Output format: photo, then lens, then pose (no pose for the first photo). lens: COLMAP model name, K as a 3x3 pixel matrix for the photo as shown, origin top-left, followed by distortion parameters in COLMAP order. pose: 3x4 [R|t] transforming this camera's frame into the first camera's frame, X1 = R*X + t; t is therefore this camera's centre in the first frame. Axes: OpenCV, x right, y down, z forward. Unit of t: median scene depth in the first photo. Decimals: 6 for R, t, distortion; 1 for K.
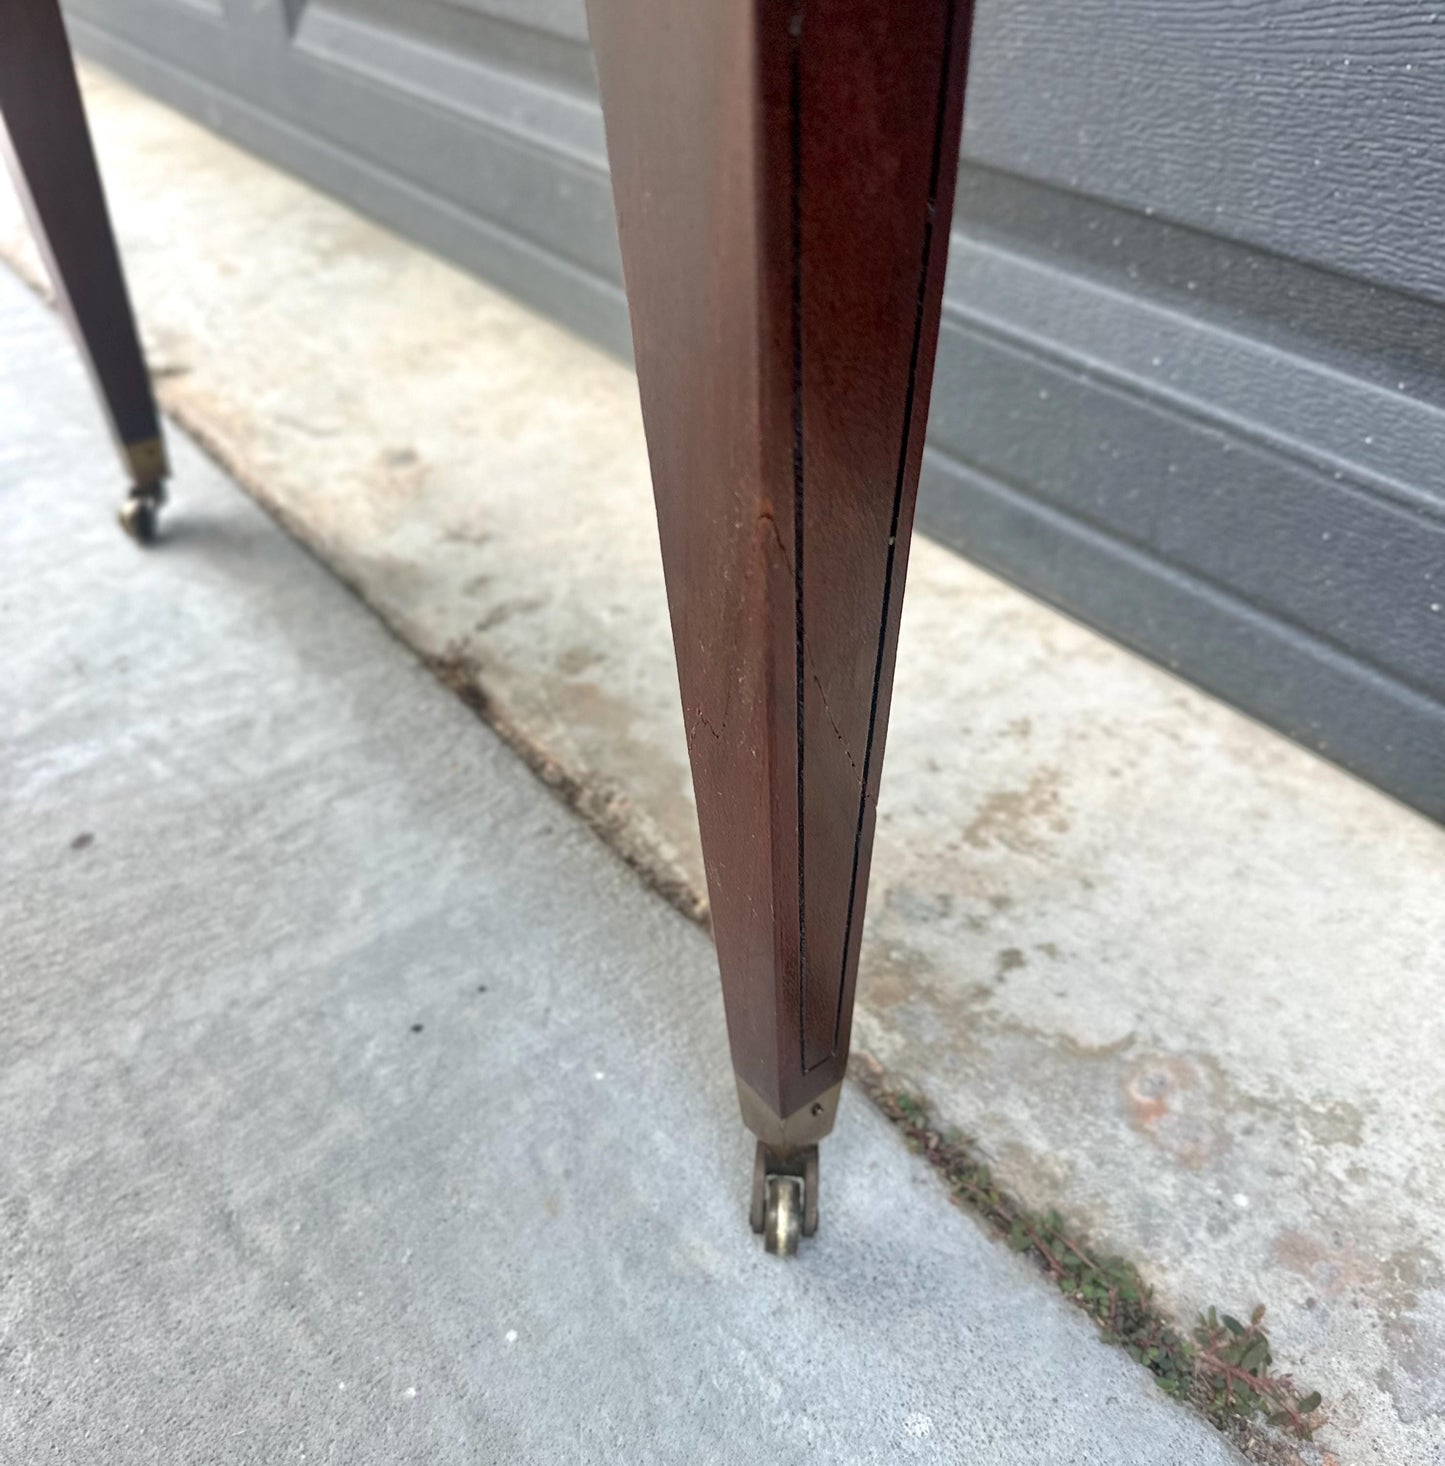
lens RADIAL K [[1372.4, 0, 744.1], [0, 1372.4, 784.5], [0, 0, 1]] dist [0.177535, -0.481527]
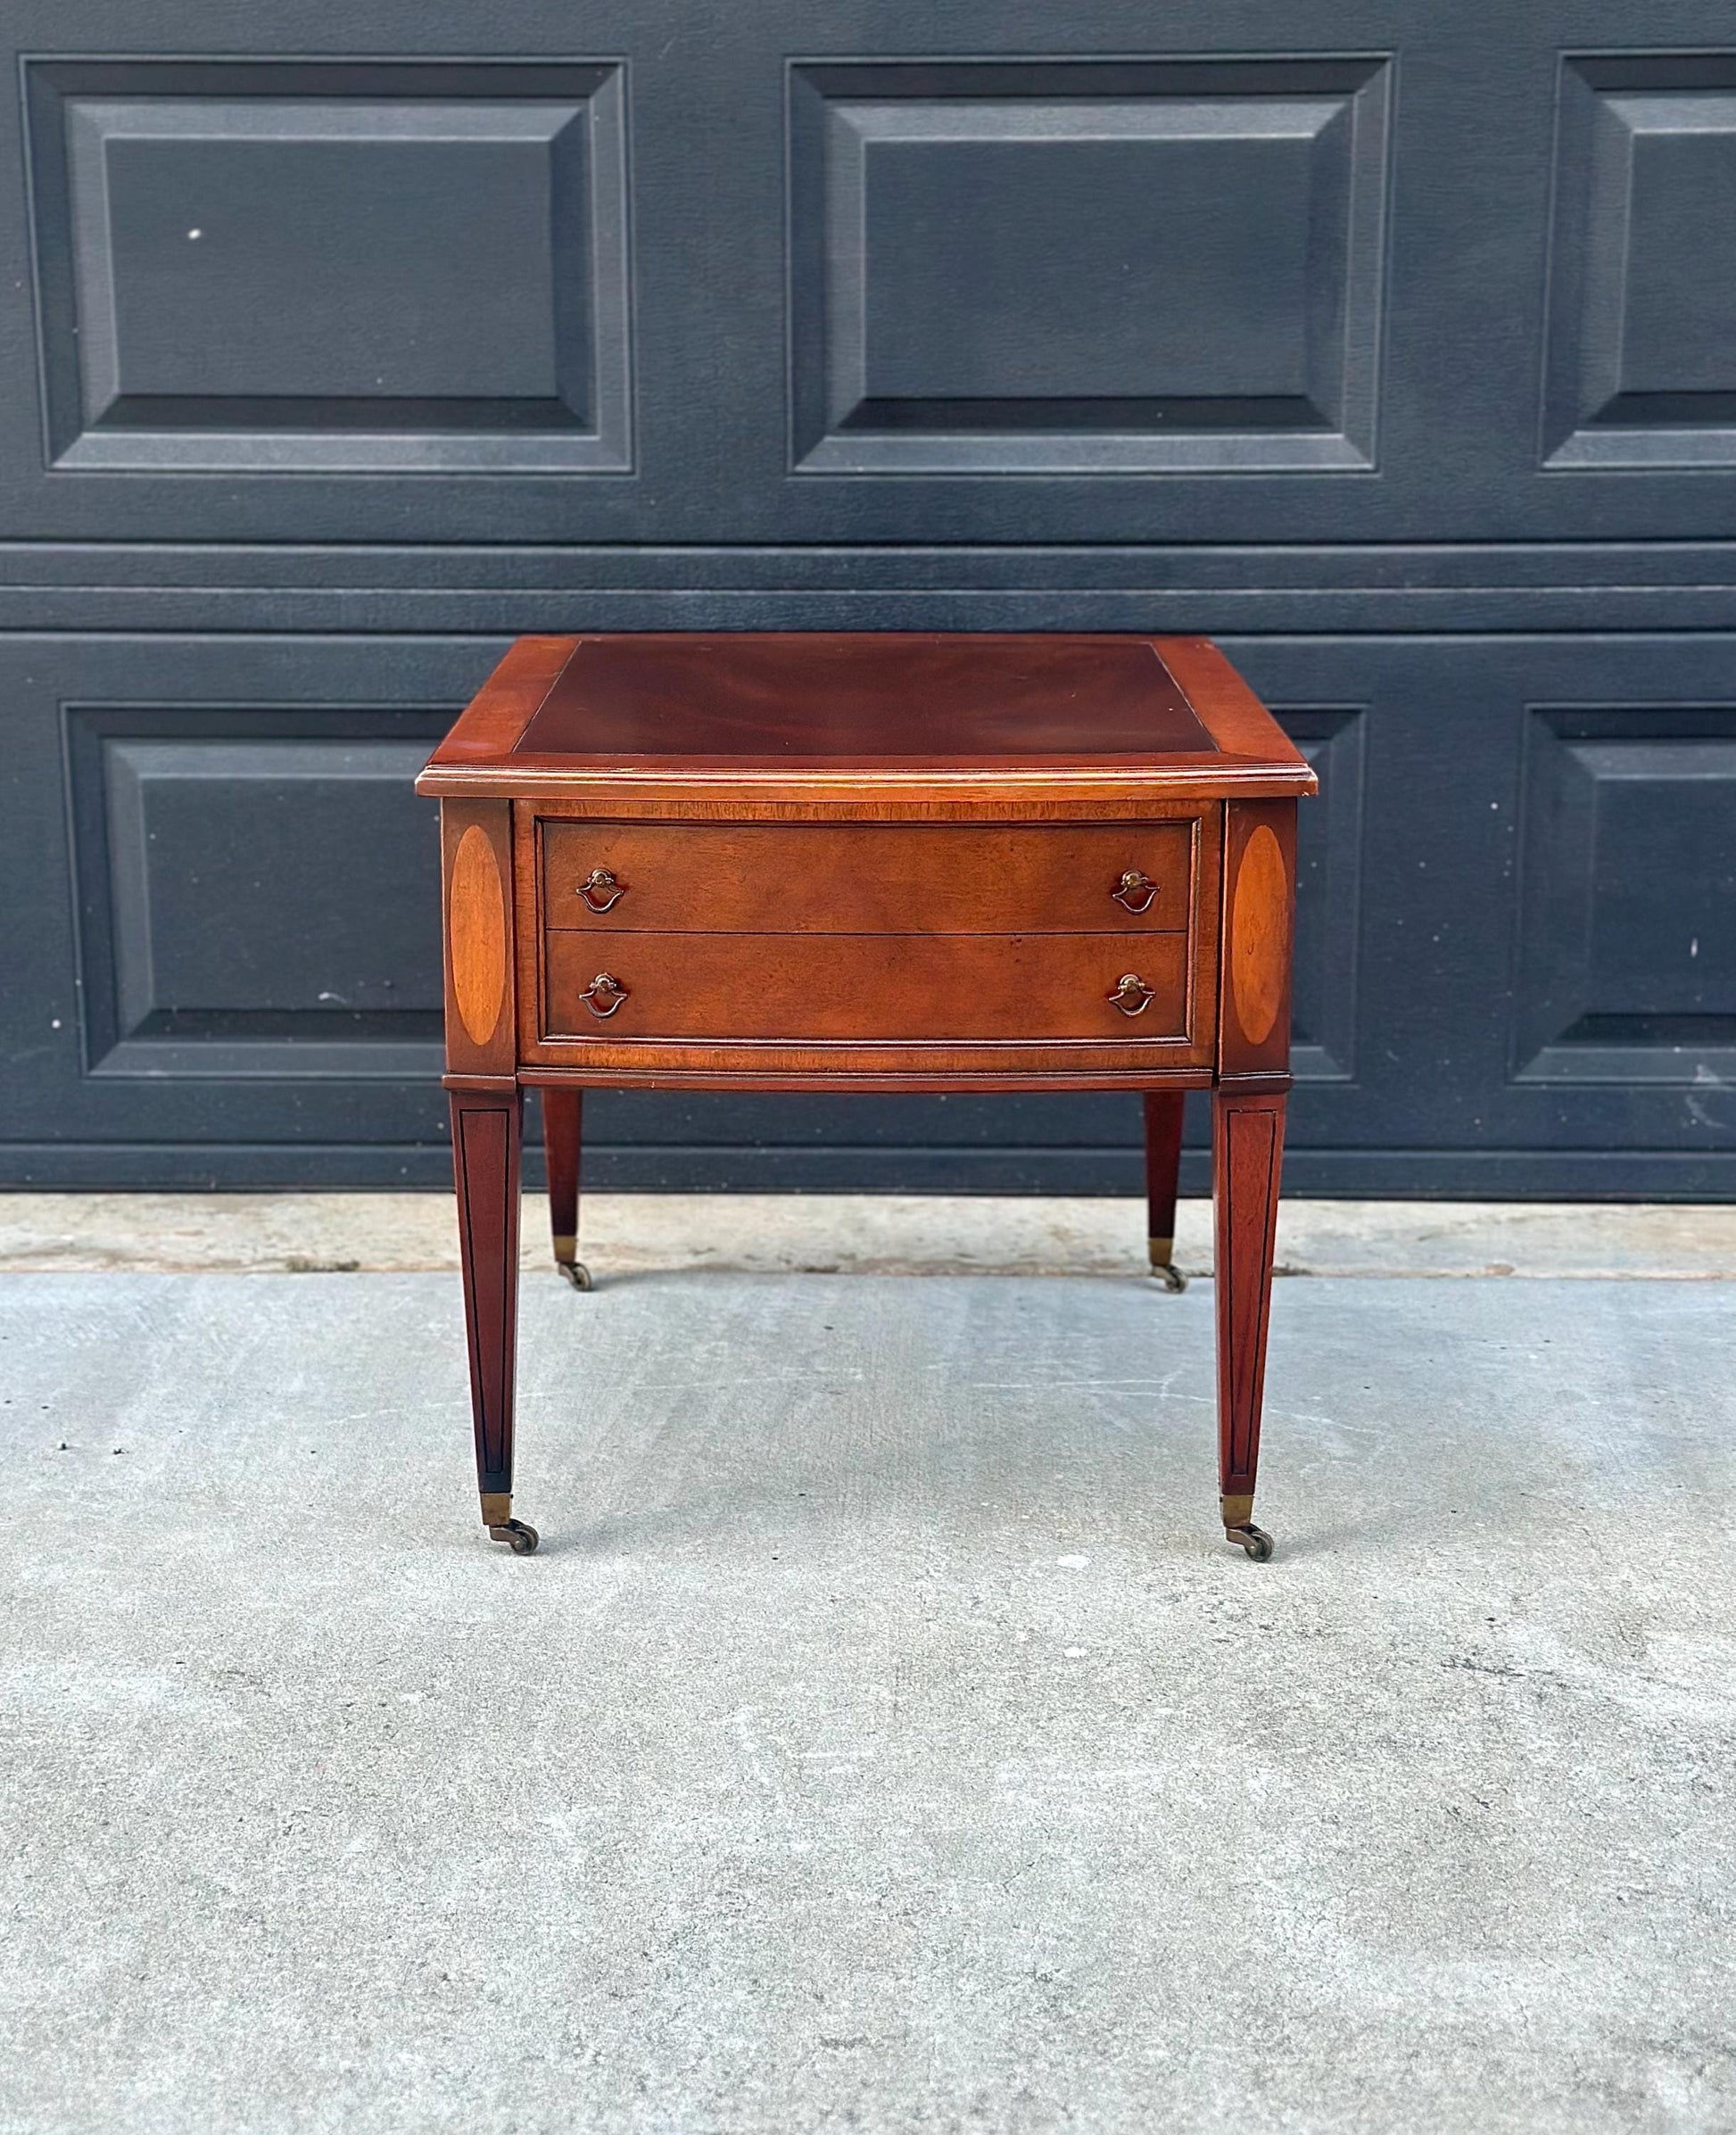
lens RADIAL K [[3503.8, 0, 868.0], [0, 3503.8, 1067.5], [0, 0, 1]] dist [0.162583, -0.220184]
pose [[0.611592, -0.160285, 0.774767, -4.395466], [0.490131, 0.845478, -0.211990, 0.846665], [-0.621070, 0.509388, 0.595647, -2.399728]]
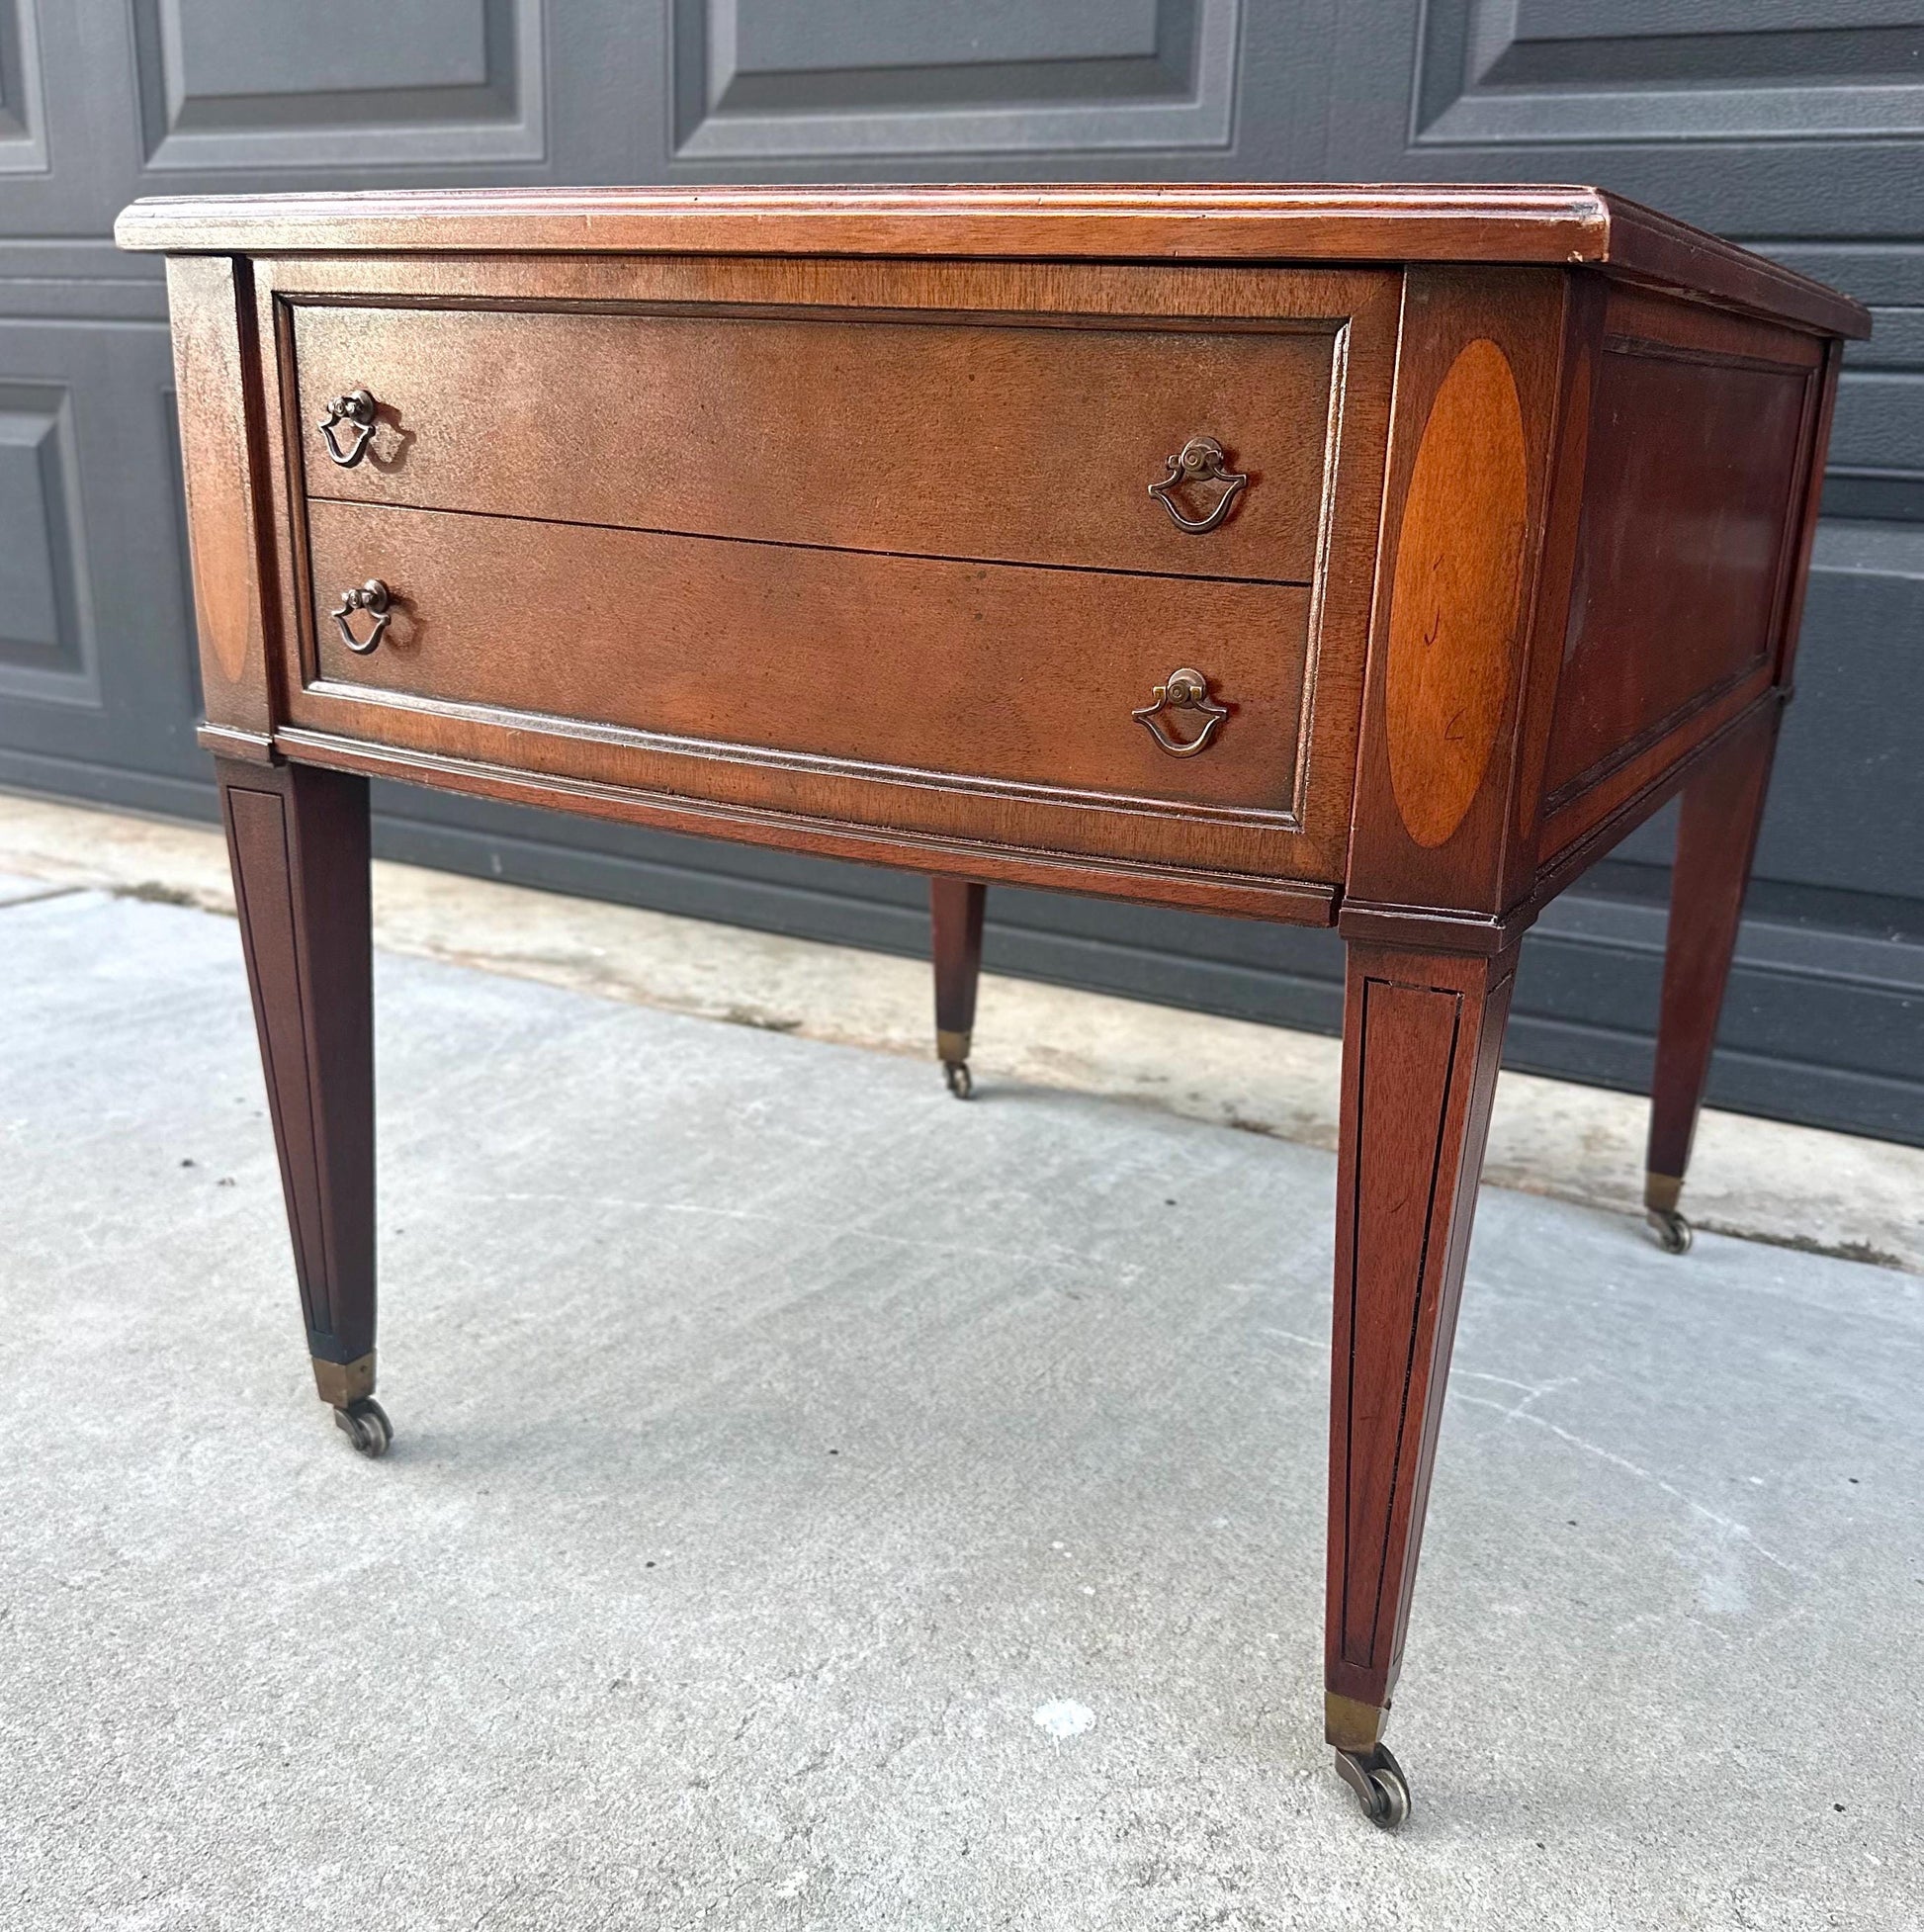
lens RADIAL K [[1998.4, 0, 1030.3], [0, 1998.4, 1049.9], [0, 0, 1]] dist [0.139208, -0.261981]
pose [[0.905503, -0.069944, 0.418535, -1.560768], [0.218085, 0.922800, -0.317614, 0.579599], [-0.364009, 0.378876, 0.850852, -1.048355]]
